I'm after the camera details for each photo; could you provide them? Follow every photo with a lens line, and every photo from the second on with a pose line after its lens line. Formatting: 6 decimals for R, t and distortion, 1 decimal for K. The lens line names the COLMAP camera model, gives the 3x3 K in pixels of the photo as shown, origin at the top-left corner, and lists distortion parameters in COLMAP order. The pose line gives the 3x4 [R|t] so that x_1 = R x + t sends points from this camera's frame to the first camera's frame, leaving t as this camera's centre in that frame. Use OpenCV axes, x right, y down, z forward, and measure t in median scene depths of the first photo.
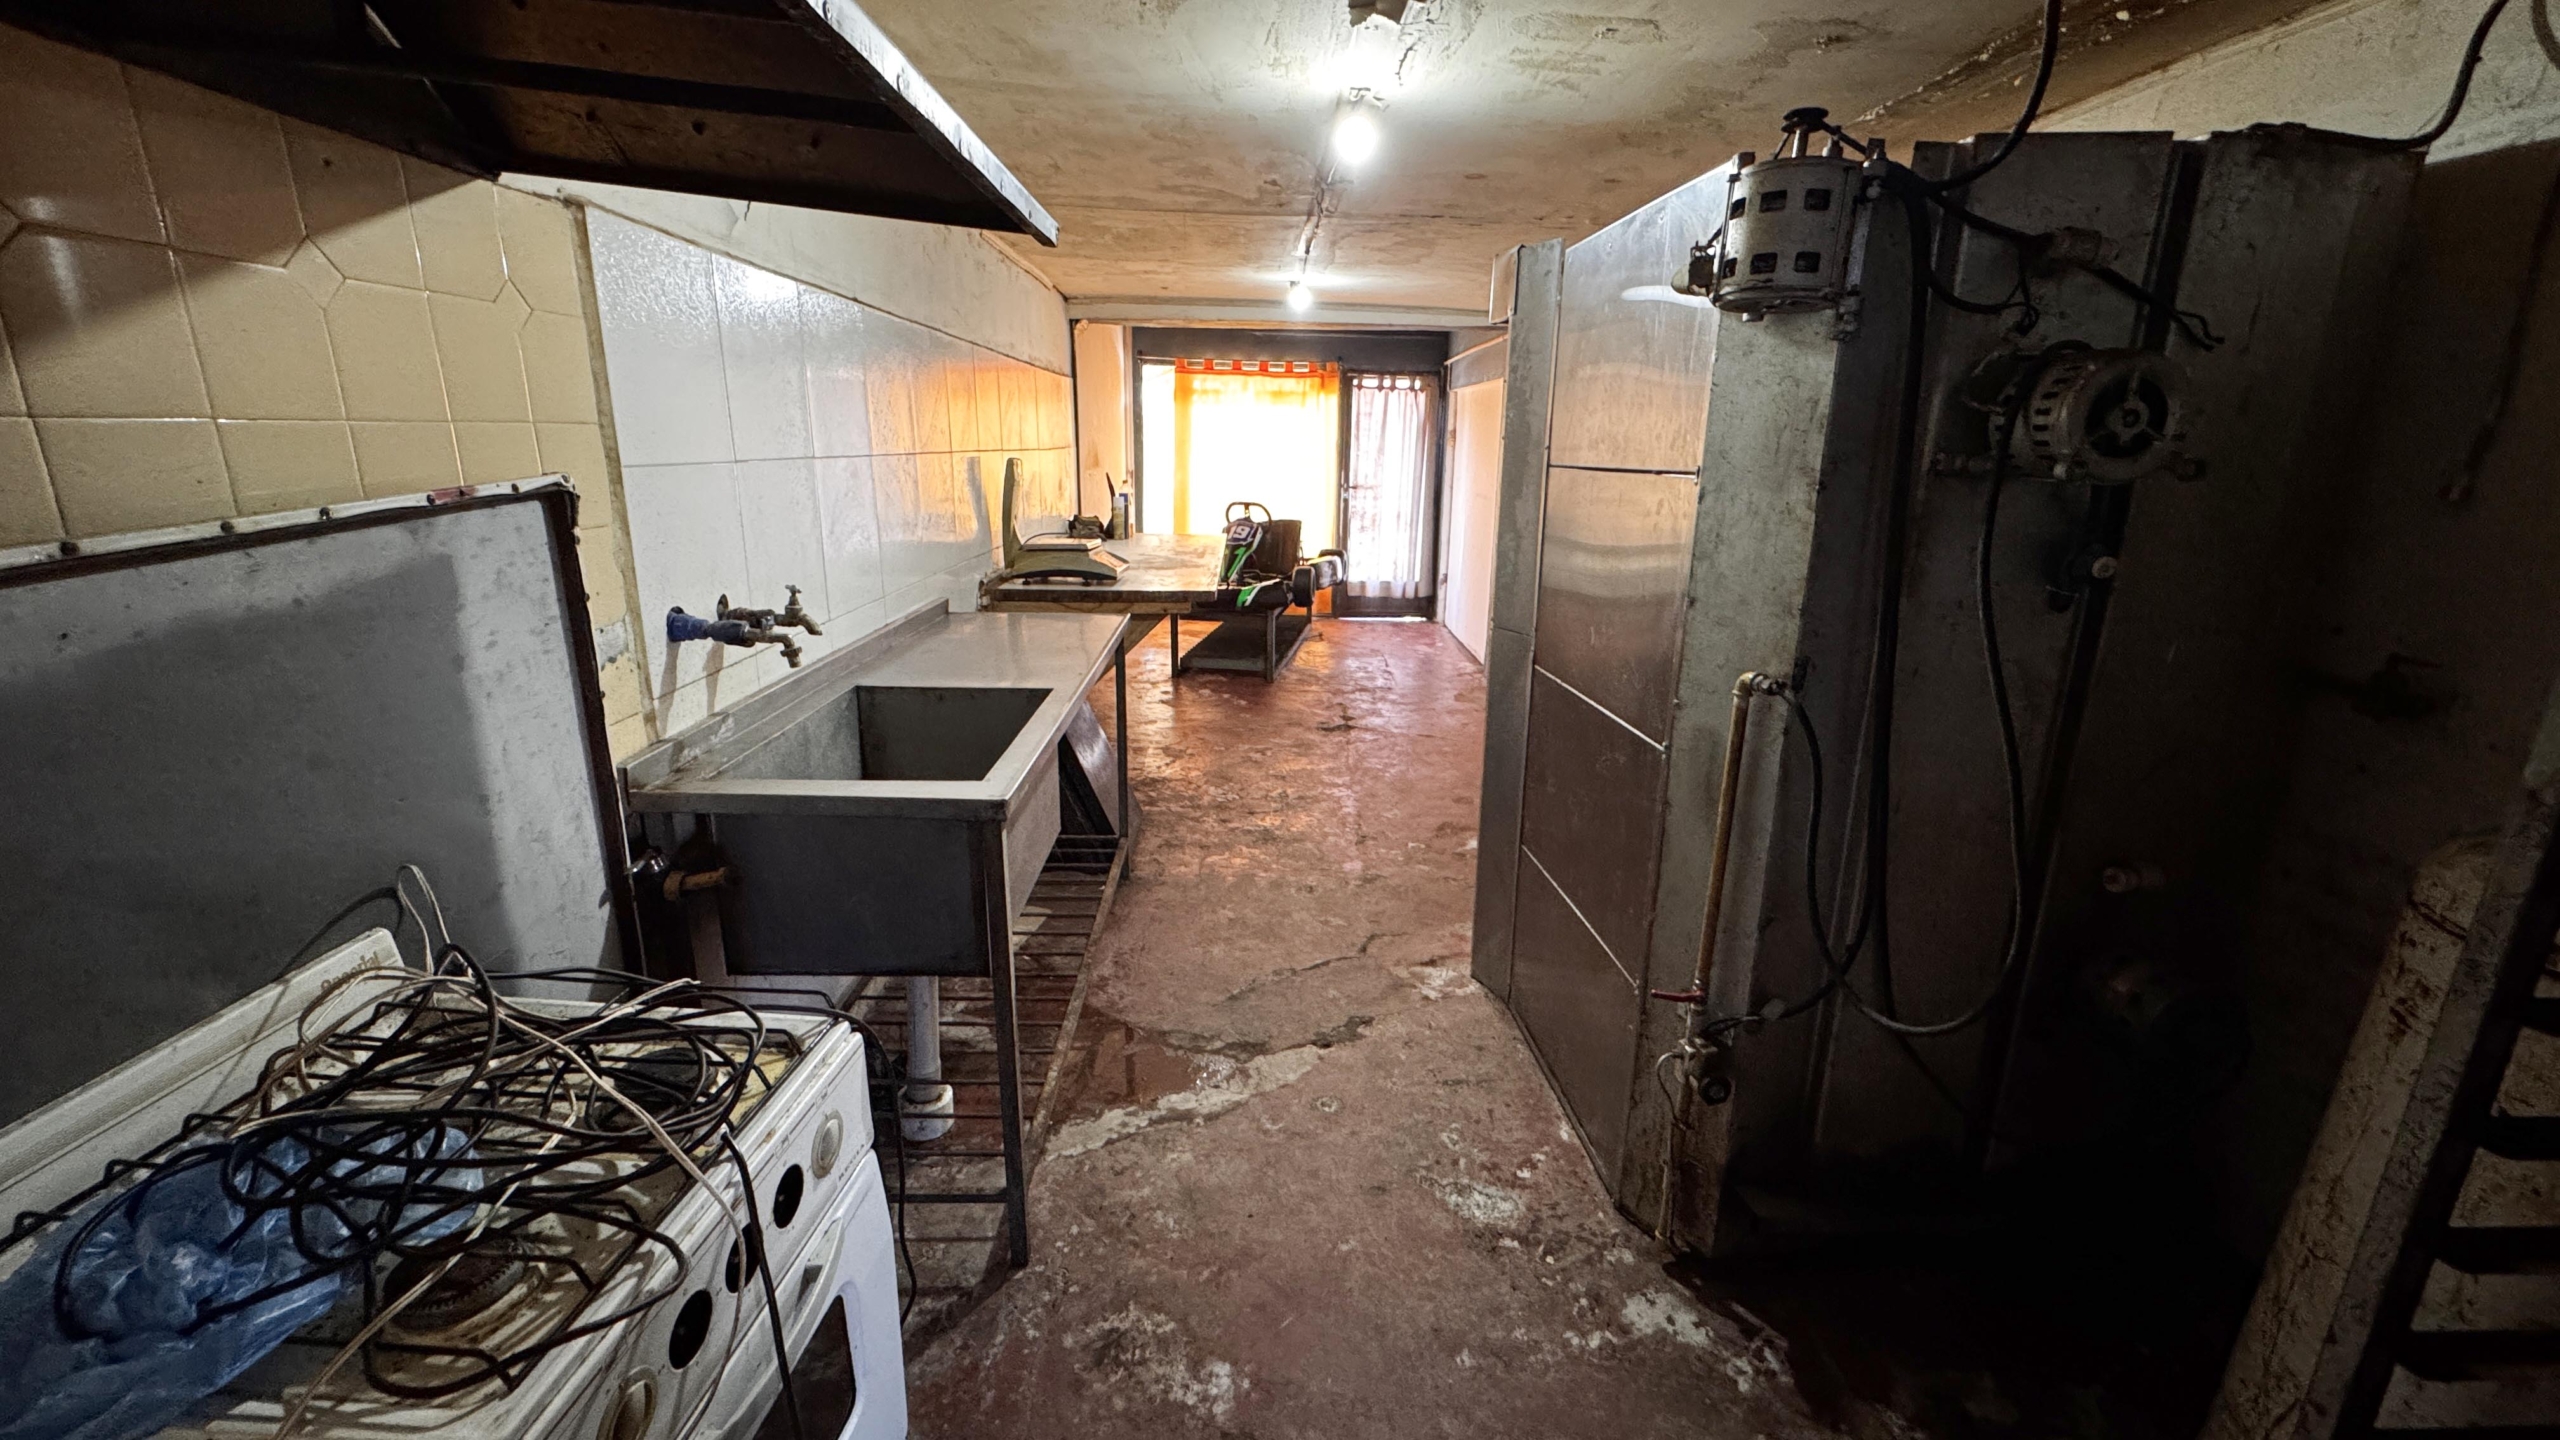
lens RADIAL K [[1022.2, 0, 1277.0], [0, 1022.2, 723.8], [0, 0, 1]] dist [0.001086, 0.000095]
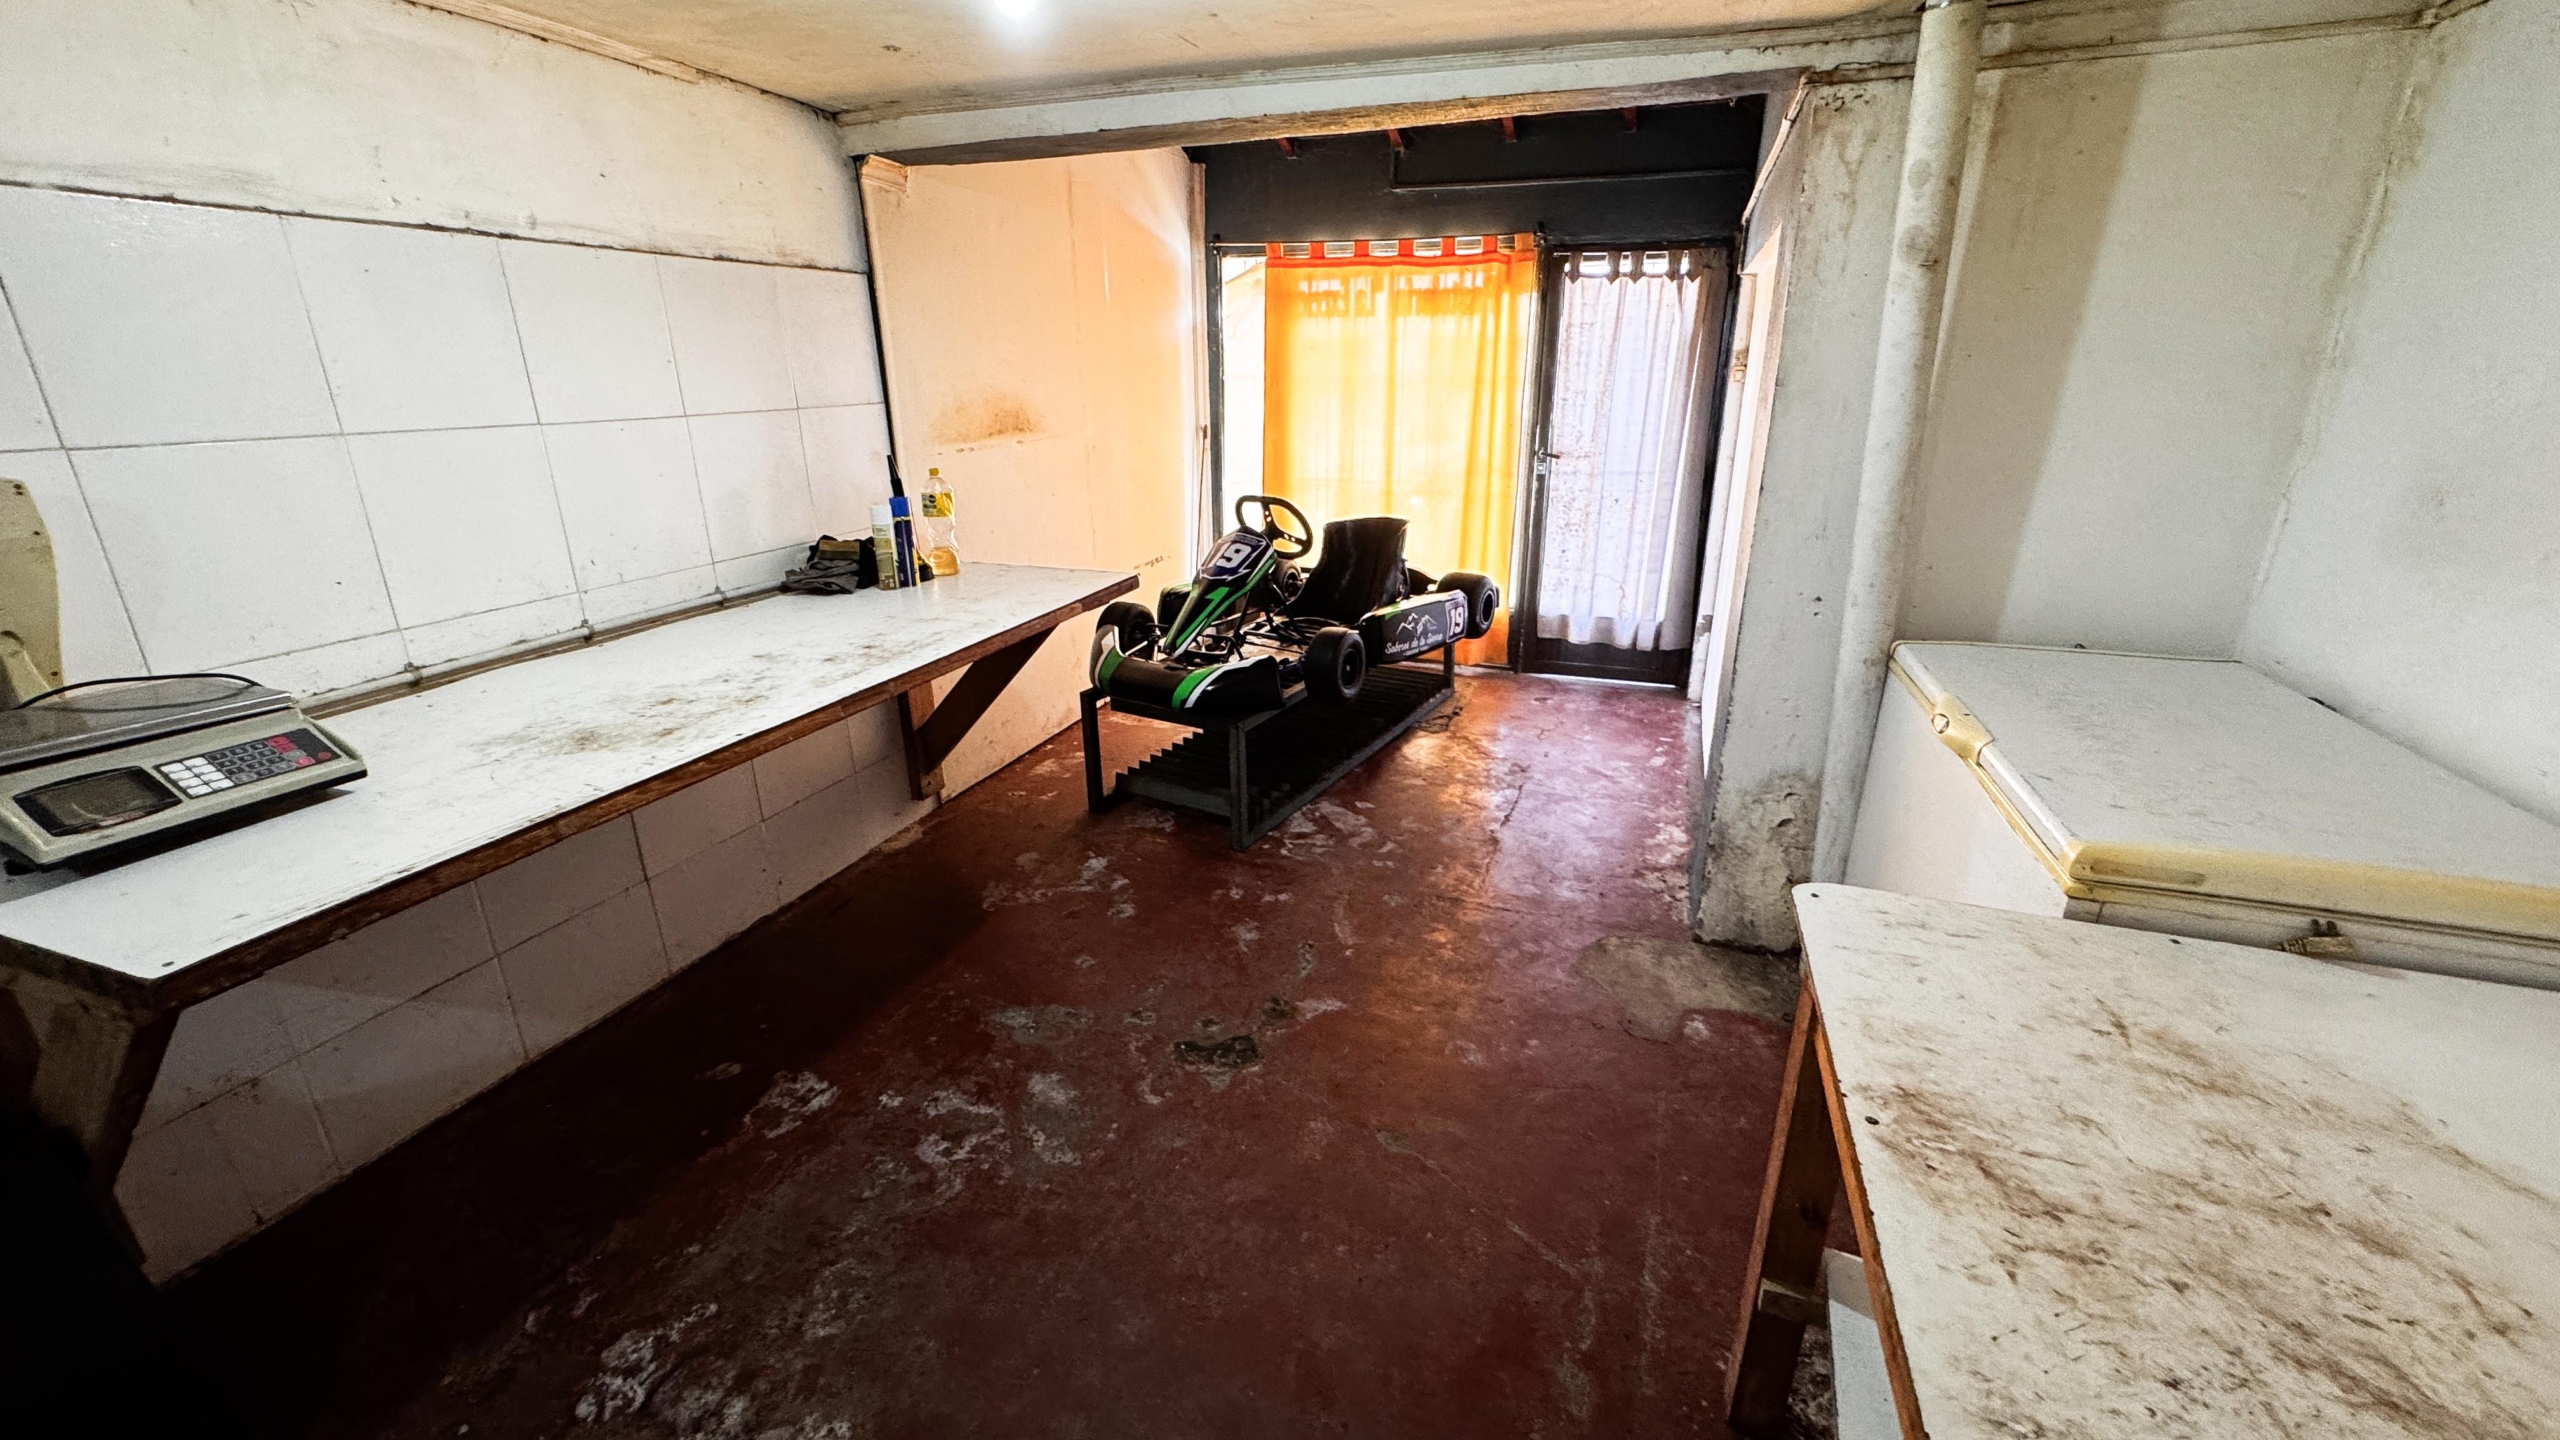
lens RADIAL K [[1022.2, 0, 1282.6], [0, 1022.2, 716.0], [0, 0, 1]] dist [0.001086, 0.000095]
pose [[0.933866, 0.095903, -0.344525, 0.147696], [-0.074146, 0.994361, 0.075814, -0.119872], [0.349853, -0.045255, 0.935711, 0.407452]]
